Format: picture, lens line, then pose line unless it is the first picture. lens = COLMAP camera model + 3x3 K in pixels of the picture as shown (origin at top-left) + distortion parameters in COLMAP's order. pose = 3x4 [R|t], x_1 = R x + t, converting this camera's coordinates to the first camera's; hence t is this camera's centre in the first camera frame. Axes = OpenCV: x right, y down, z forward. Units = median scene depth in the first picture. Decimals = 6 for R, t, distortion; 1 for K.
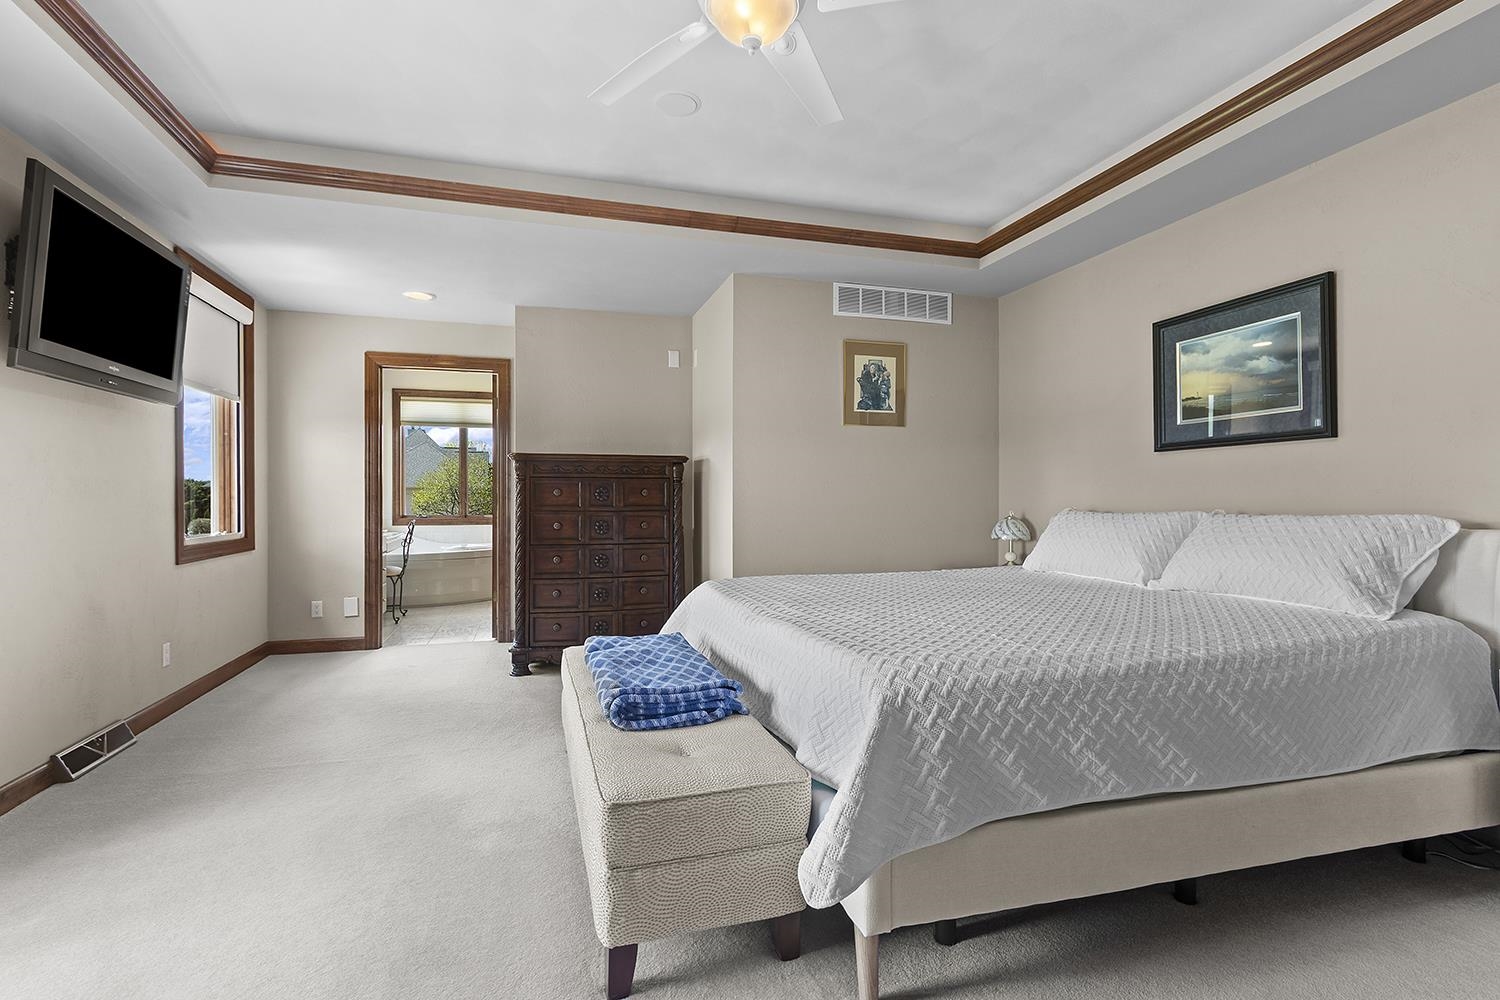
lens RADIAL K [[692.6, 0, 757.7], [0, 692.6, 497.3], [0, 0, 1]] dist [0.002332, 0.000030]
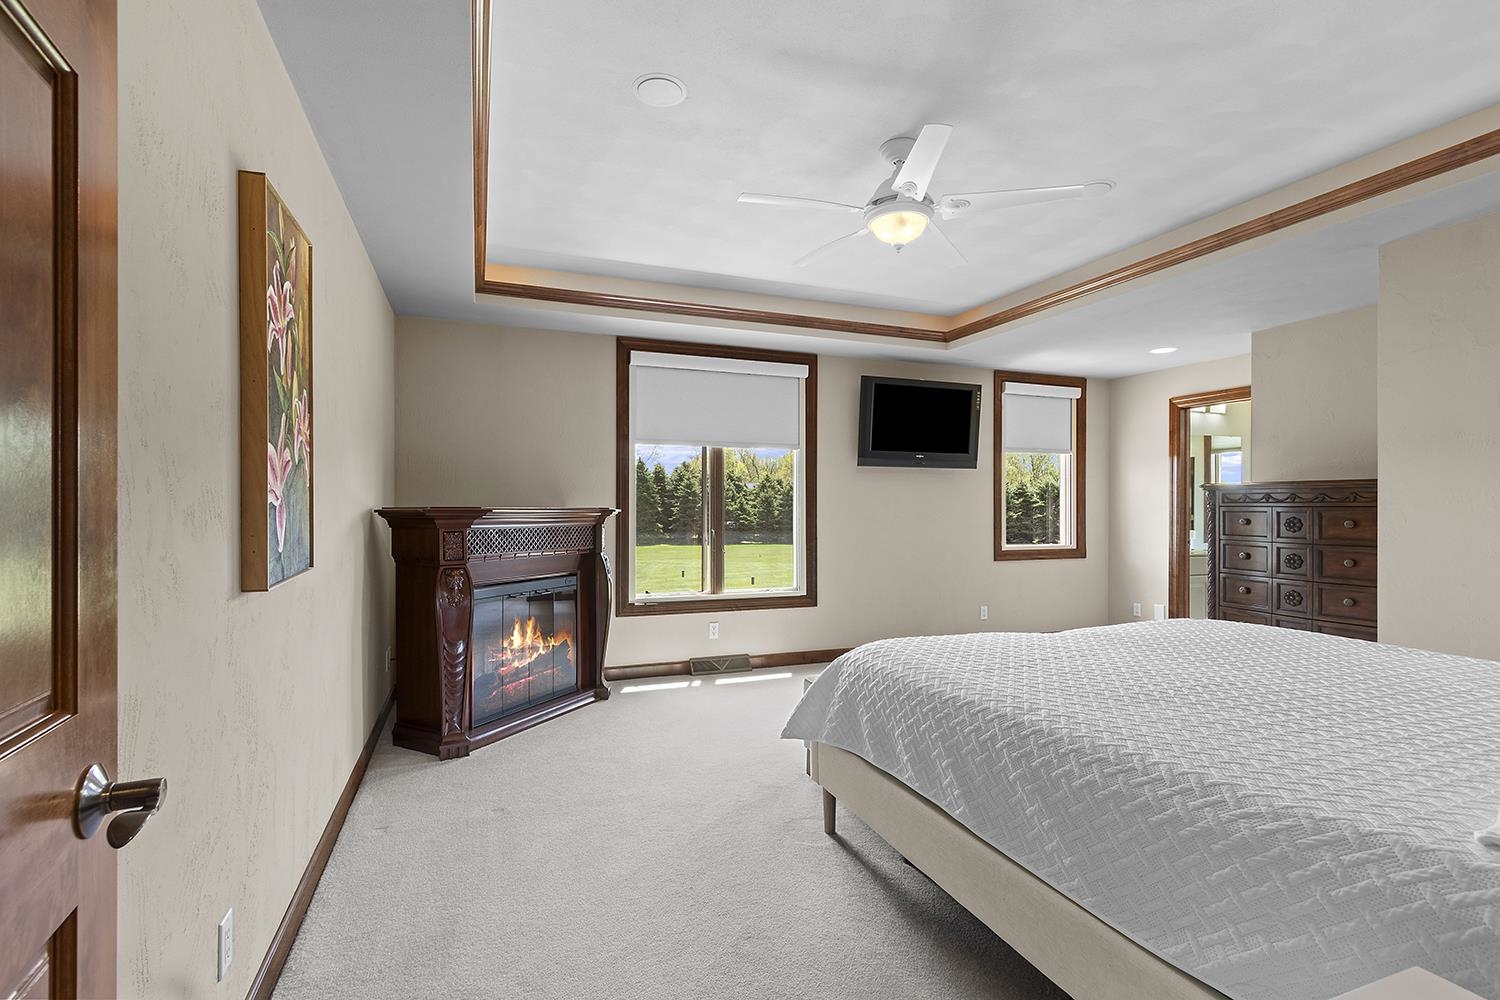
lens RADIAL K [[692.6, 0, 760.1], [0, 692.6, 508.5], [0, 0, 1]] dist [0.002332, 0.000030]
pose [[0.104009, 0.000296, -0.994576, 1.476241], [-0.003718, 0.999993, -0.000091, -0.057603], [0.994569, 0.003707, 0.104009, 0.506993]]
